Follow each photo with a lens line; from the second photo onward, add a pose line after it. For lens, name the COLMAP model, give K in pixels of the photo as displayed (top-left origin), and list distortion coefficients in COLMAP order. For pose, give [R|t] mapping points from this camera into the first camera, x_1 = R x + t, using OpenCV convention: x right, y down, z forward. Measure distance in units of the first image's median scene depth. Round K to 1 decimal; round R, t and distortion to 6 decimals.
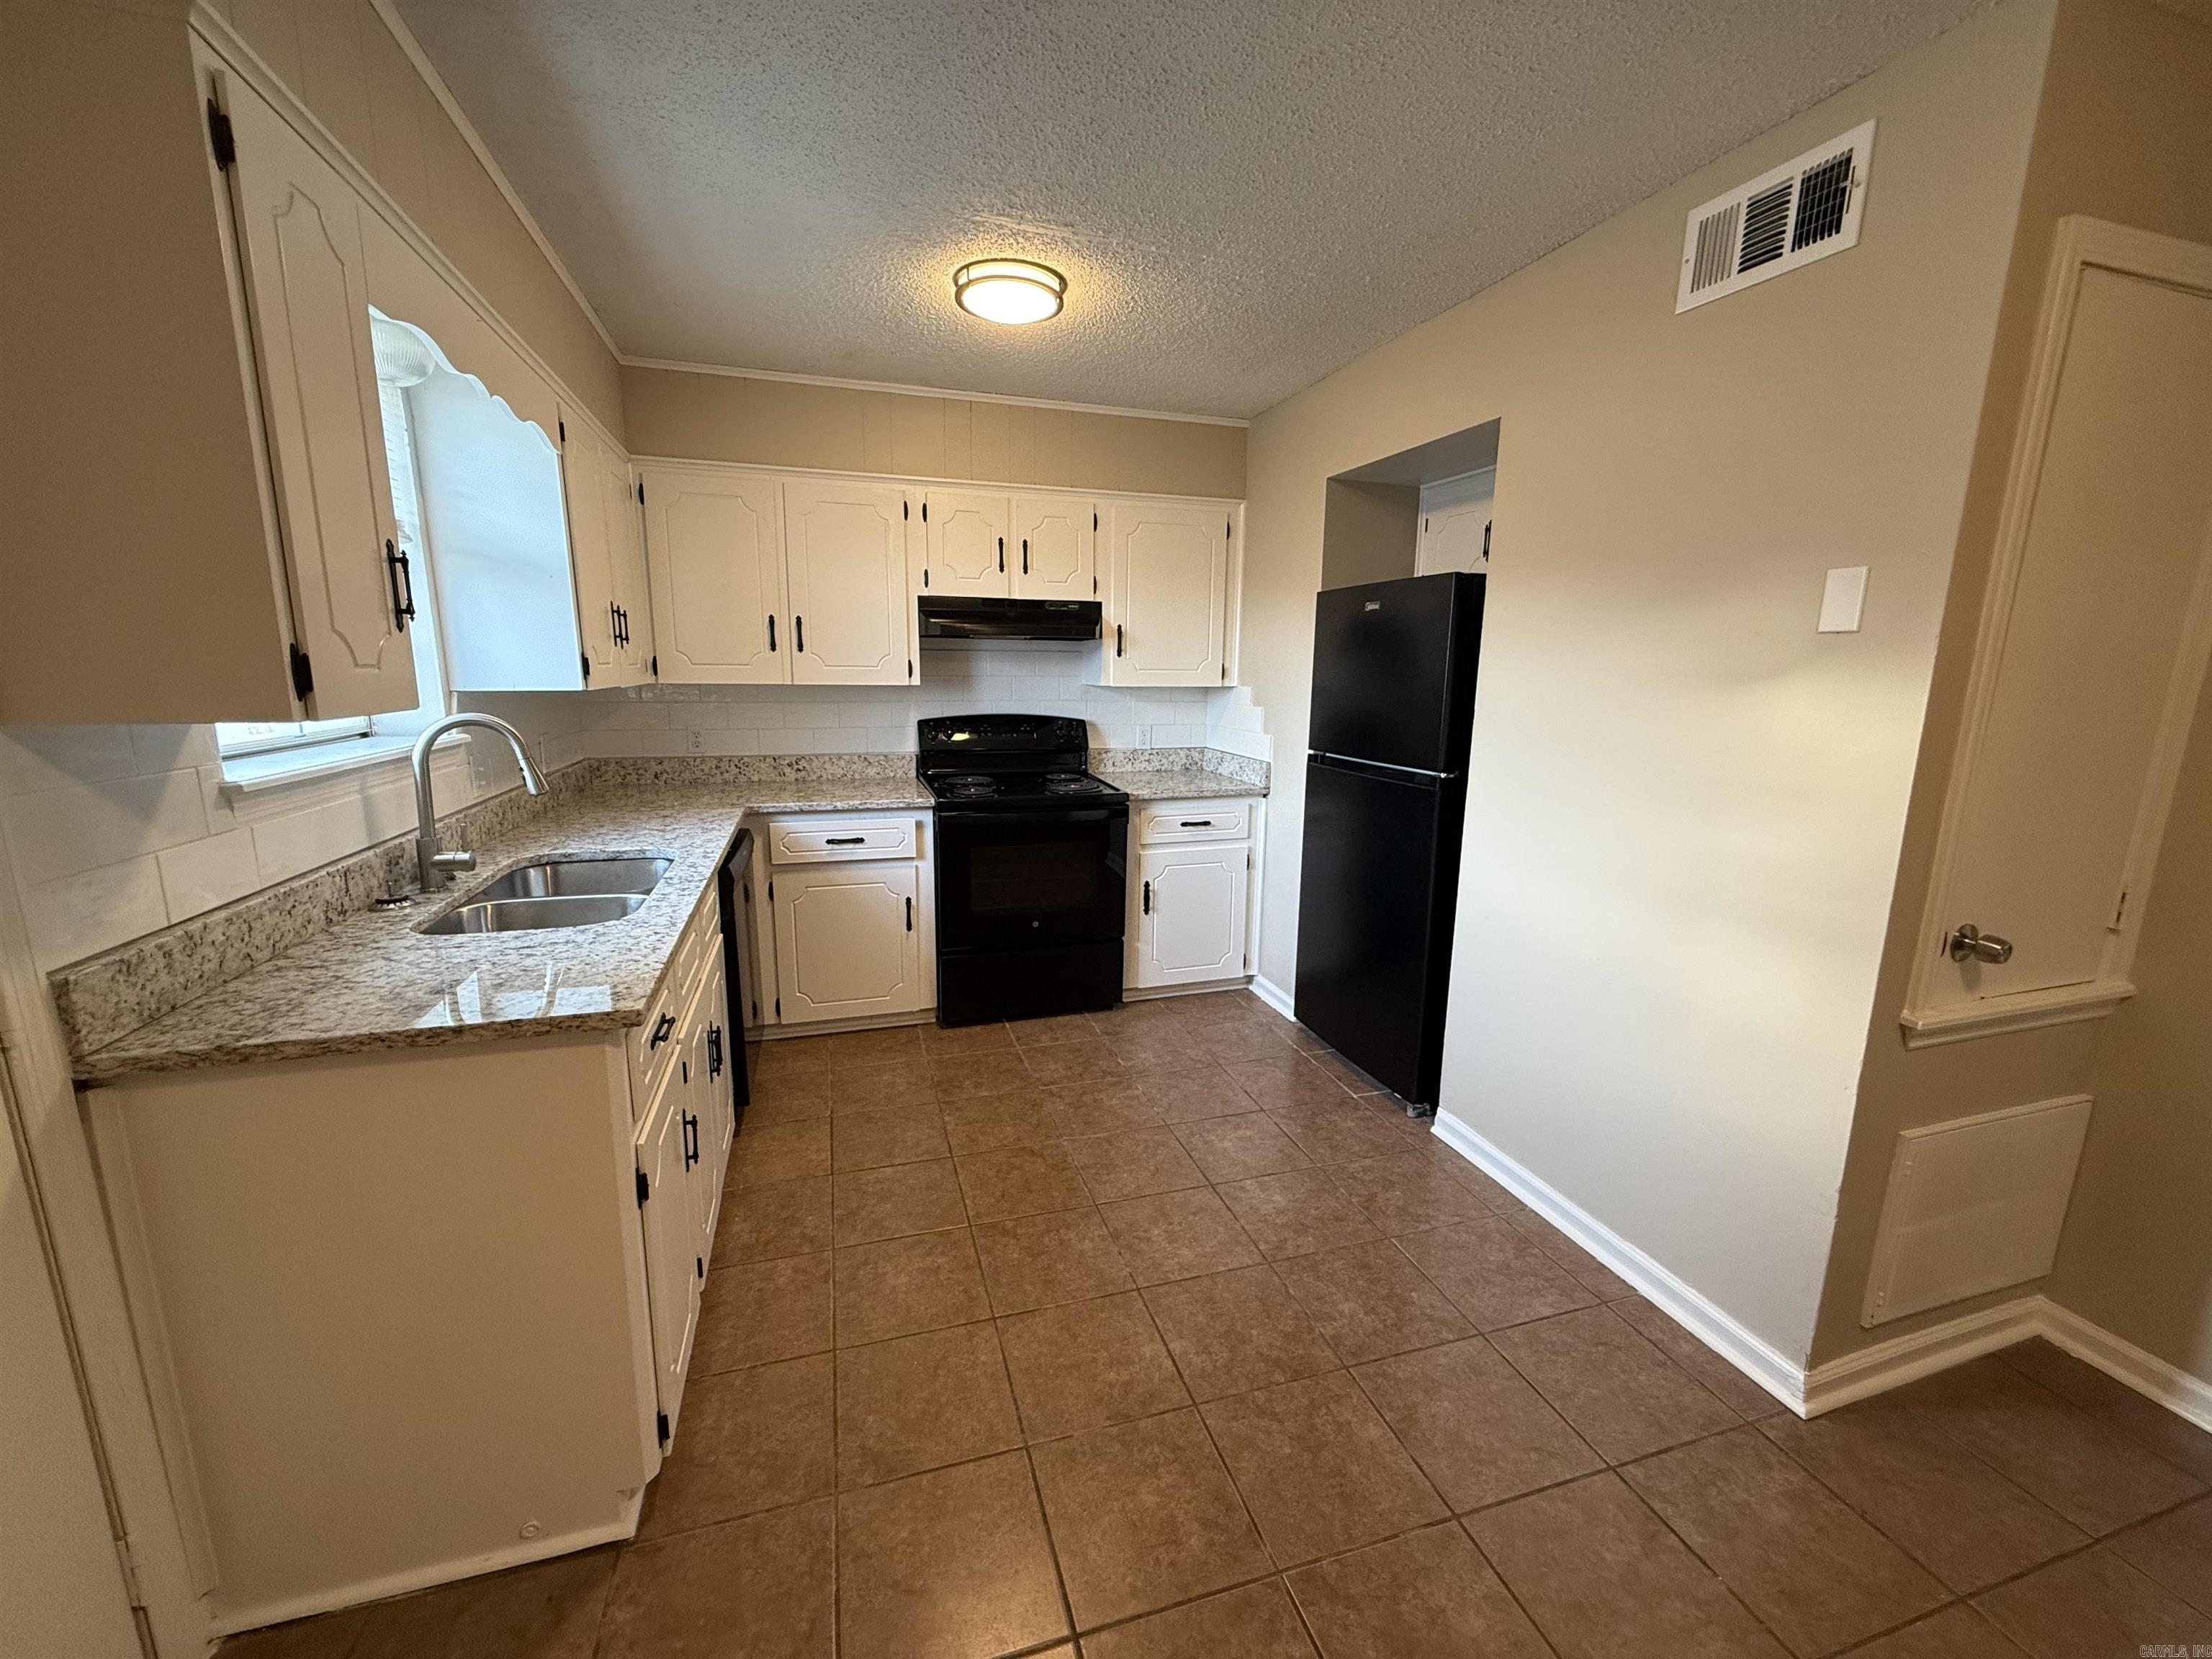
lens RADIAL K [[880.9, 0, 1103.5], [0, 880.9, 827.3], [0, 0, 1]] dist [0.001720, -0.000563]
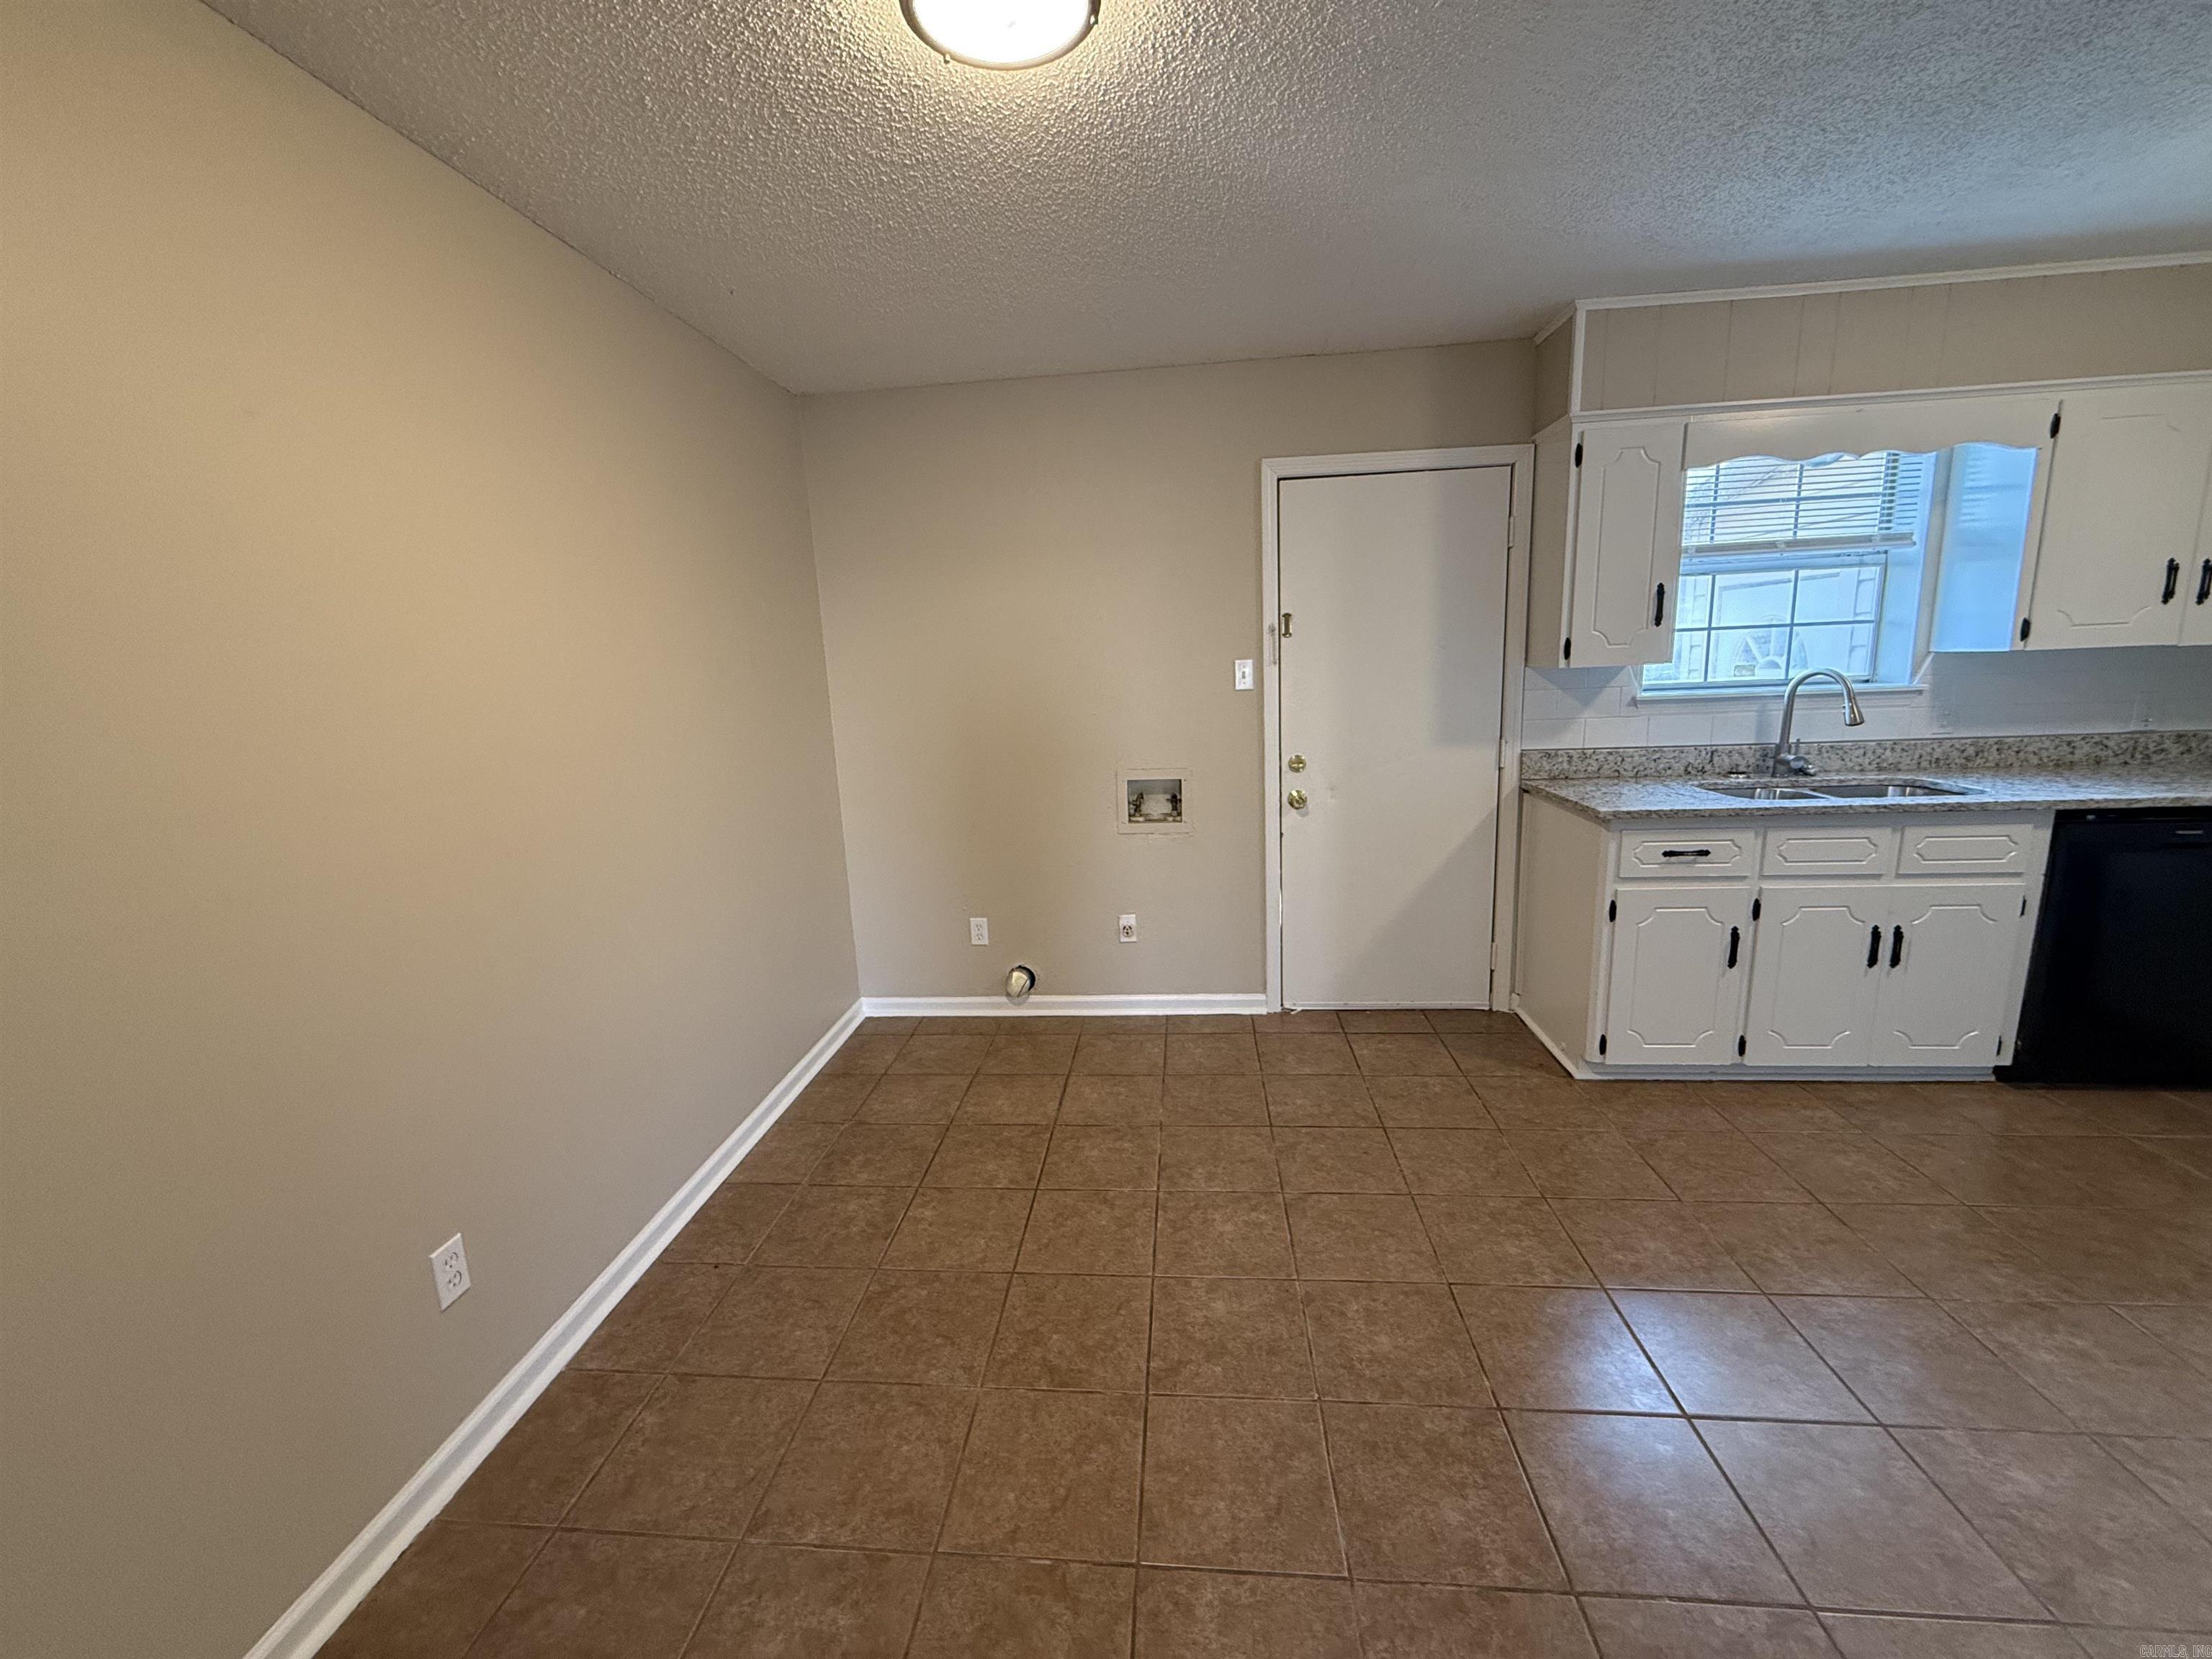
lens RADIAL K [[880.9, 0, 1100.4], [0, 880.9, 827.1], [0, 0, 1]] dist [0.001720, -0.000563]
pose [[-0.382928, 0.179751, -0.906121, 0.688546], [-0.131345, 0.960327, 0.246011, -0.042754], [0.914393, 0.213219, -0.344127, 0.247943]]
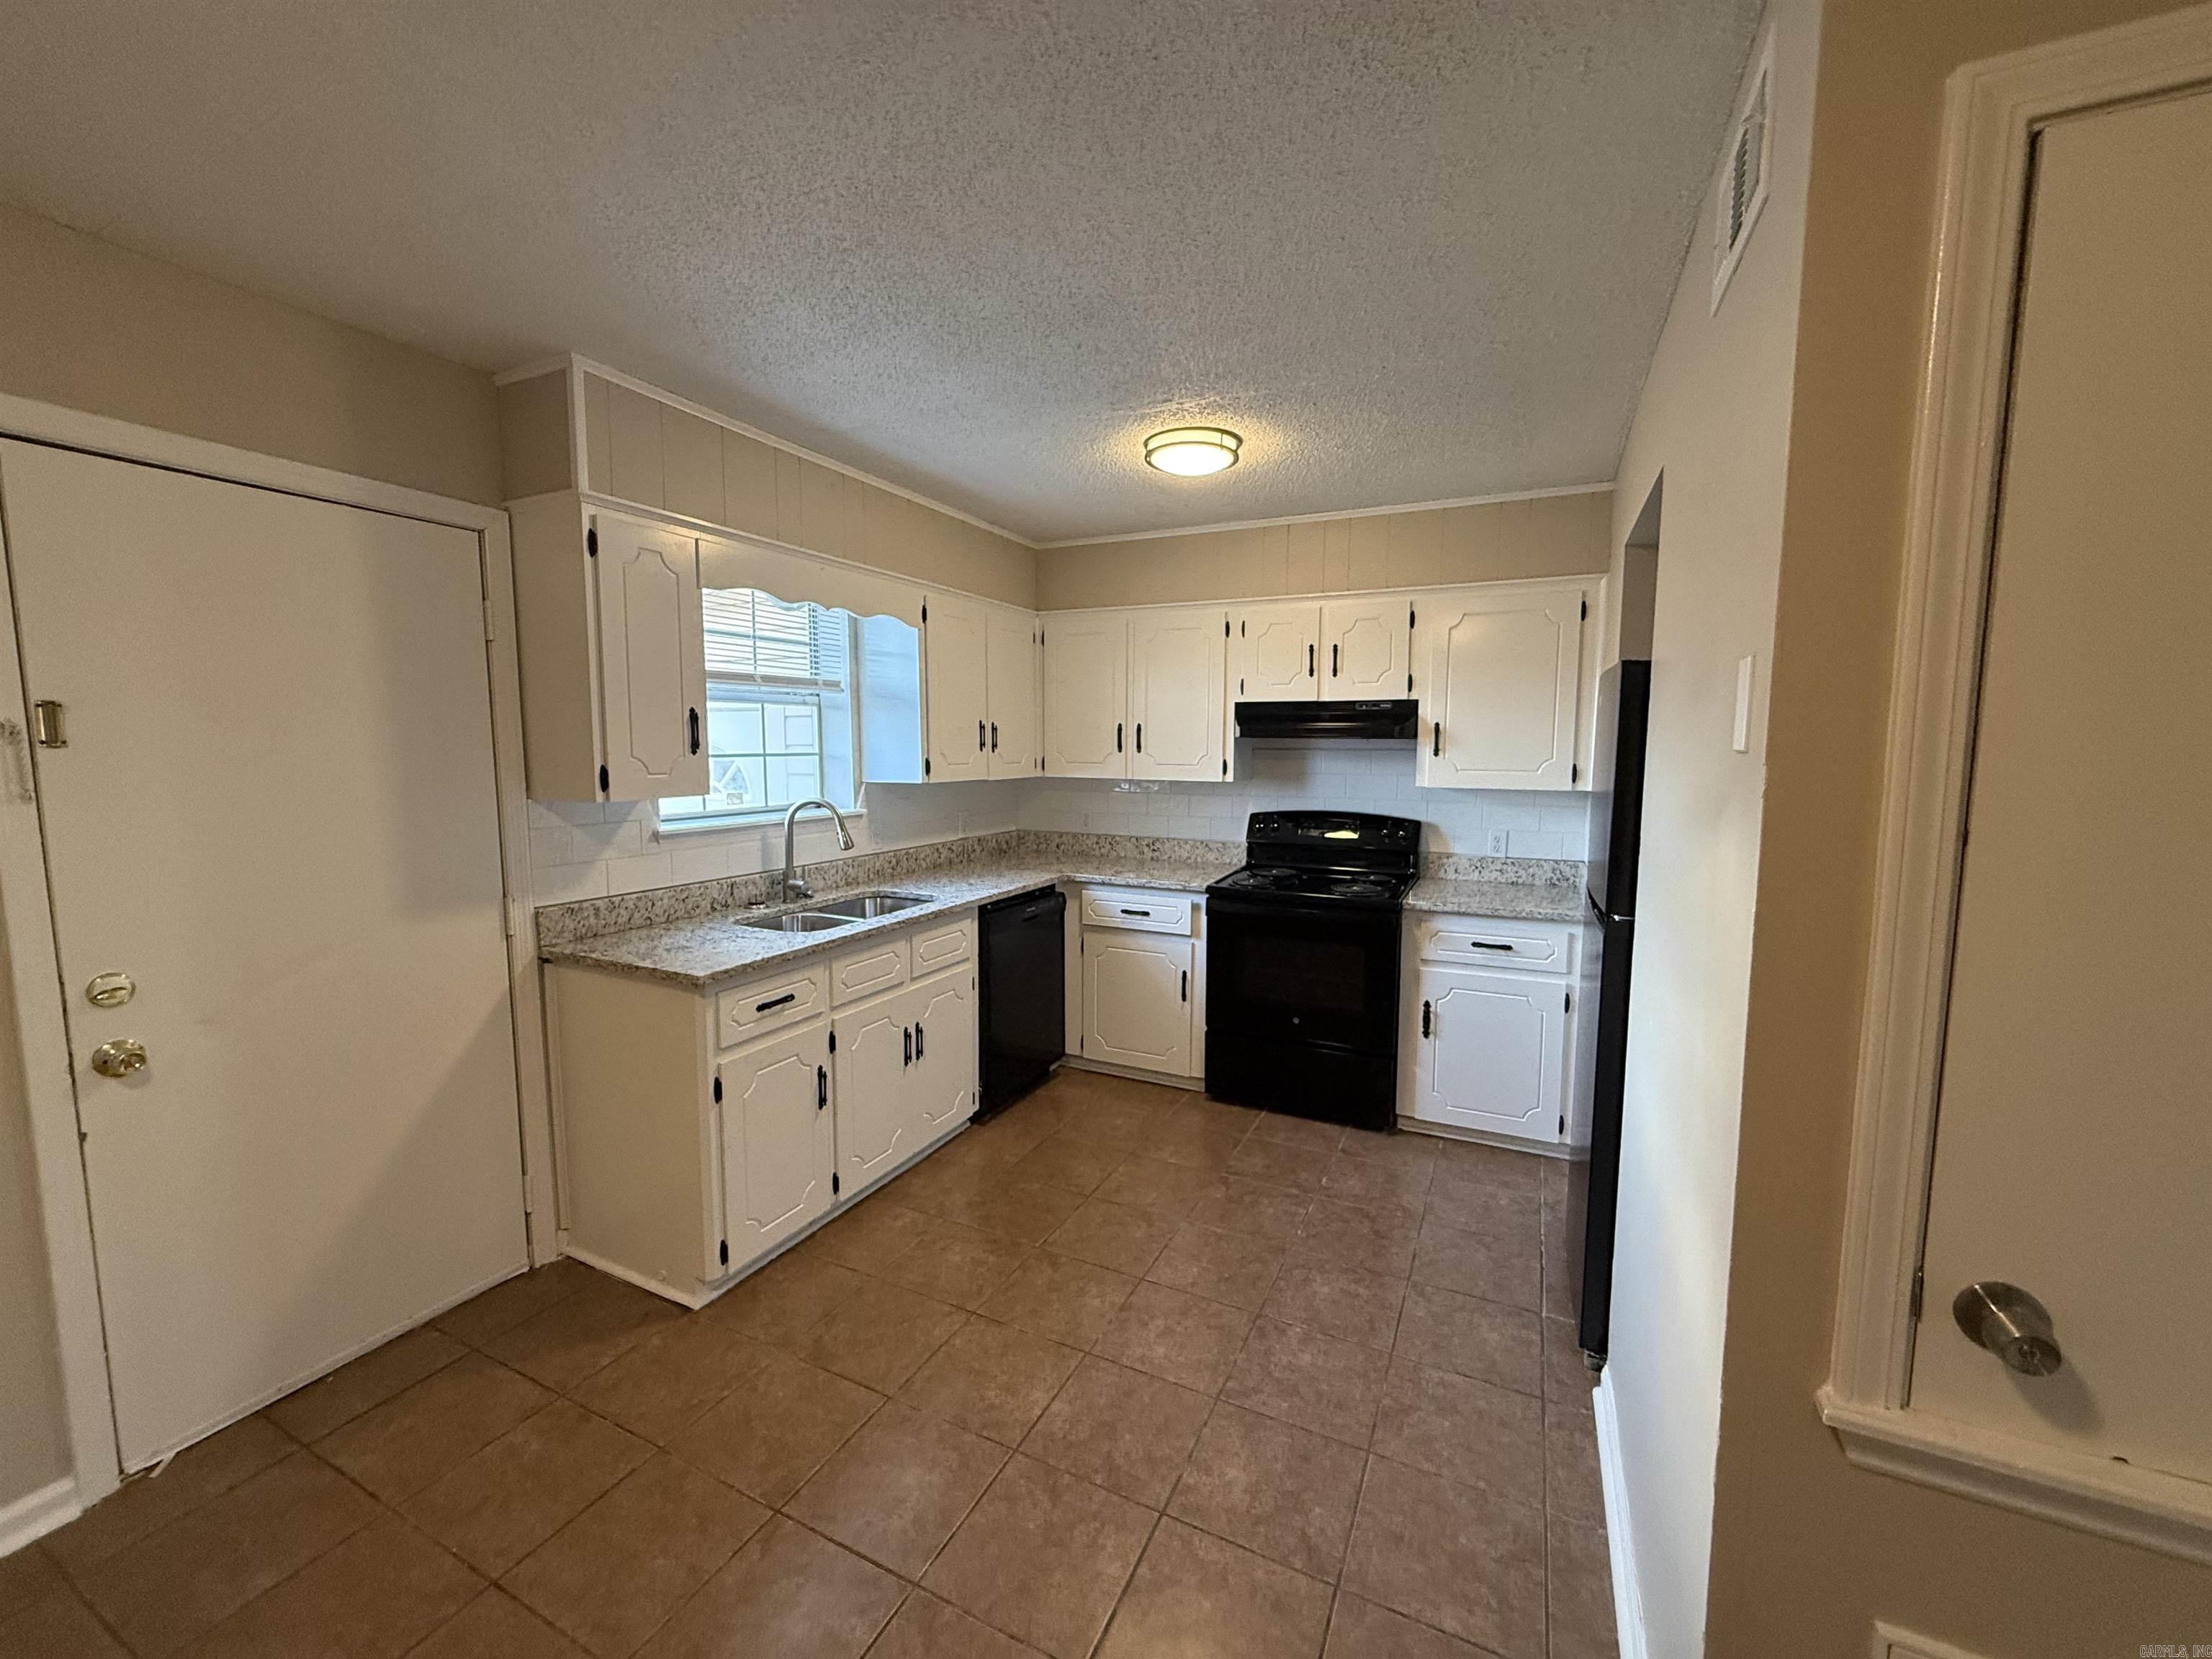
lens RADIAL K [[880.9, 0, 1099.2], [0, 880.9, 830.0], [0, 0, 1]] dist [0.001720, -0.000563]
pose [[0.726903, 0.060420, -0.684077, 0.450549], [-0.122276, 0.991592, -0.042351, -0.036513], [0.675766, 0.114431, 0.728180, 0.097186]]
